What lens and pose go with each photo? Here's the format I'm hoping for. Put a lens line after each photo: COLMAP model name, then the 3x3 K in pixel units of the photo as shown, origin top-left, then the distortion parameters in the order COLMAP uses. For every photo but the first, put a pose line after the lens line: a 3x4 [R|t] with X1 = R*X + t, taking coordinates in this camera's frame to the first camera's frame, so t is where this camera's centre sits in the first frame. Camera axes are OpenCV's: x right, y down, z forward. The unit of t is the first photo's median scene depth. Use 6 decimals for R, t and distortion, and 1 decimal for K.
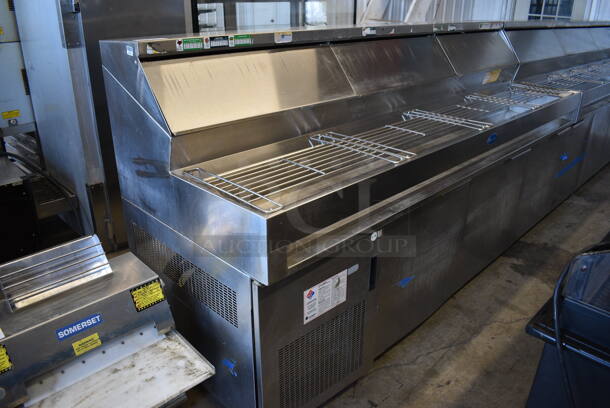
lens RADIAL K [[469.2, 0, 305.0], [0, 469.2, 204.0], [0, 0, 1]] dist [-0.090735, 0.004534]
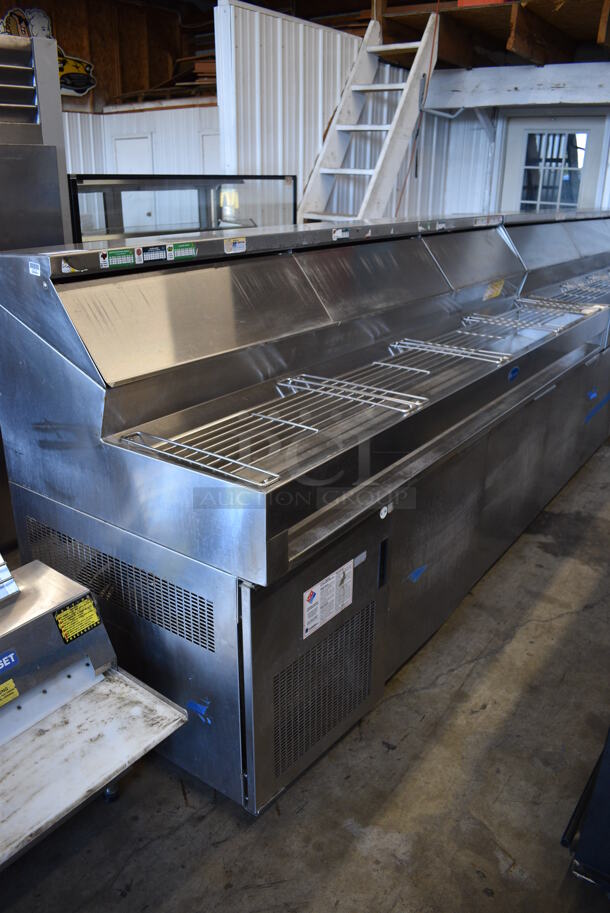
lens RADIAL K [[702.3, 0, 305.0], [0, 702.3, 456.5], [0, 0, 1]] dist [-0.090735, 0.004534]
pose [[0.986787, -0.056852, 0.151723, -0.112134], [0.062401, 0.997536, -0.032063, 0.007535], [-0.149527, 0.041107, 0.987903, -0.062291]]
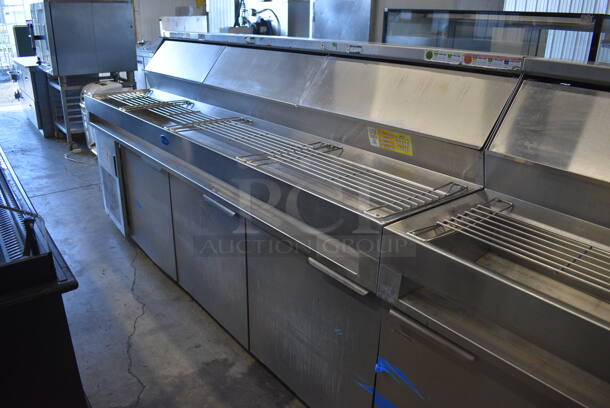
lens RADIAL K [[469.2, 0, 305.0], [0, 469.2, 204.0], [0, 0, 1]] dist [-0.090735, 0.004534]
pose [[-0.098404, 0.373825, -0.922264, 1.456430], [-0.405817, 0.831128, 0.380184, -0.583746], [0.908642, 0.411682, 0.069918, 1.342727]]
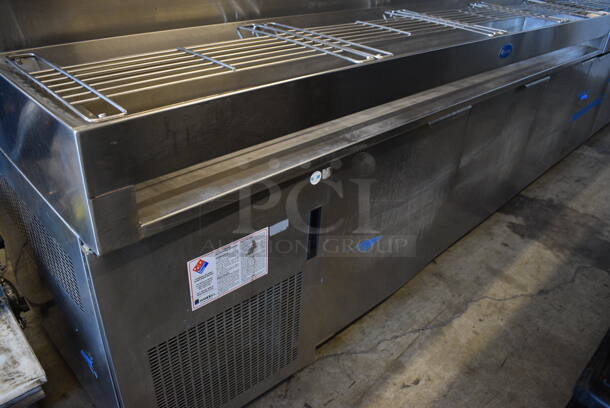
lens RADIAL K [[469.2, 0, 305.0], [0, 469.2, 204.0], [0, 0, 1]] dist [-0.090735, 0.004534]
pose [[0.998385, 0.049461, 0.027943, 0.094814], [-0.052613, 0.990580, 0.126424, 0.020480], [-0.021427, -0.127690, 0.991583, 0.296139]]
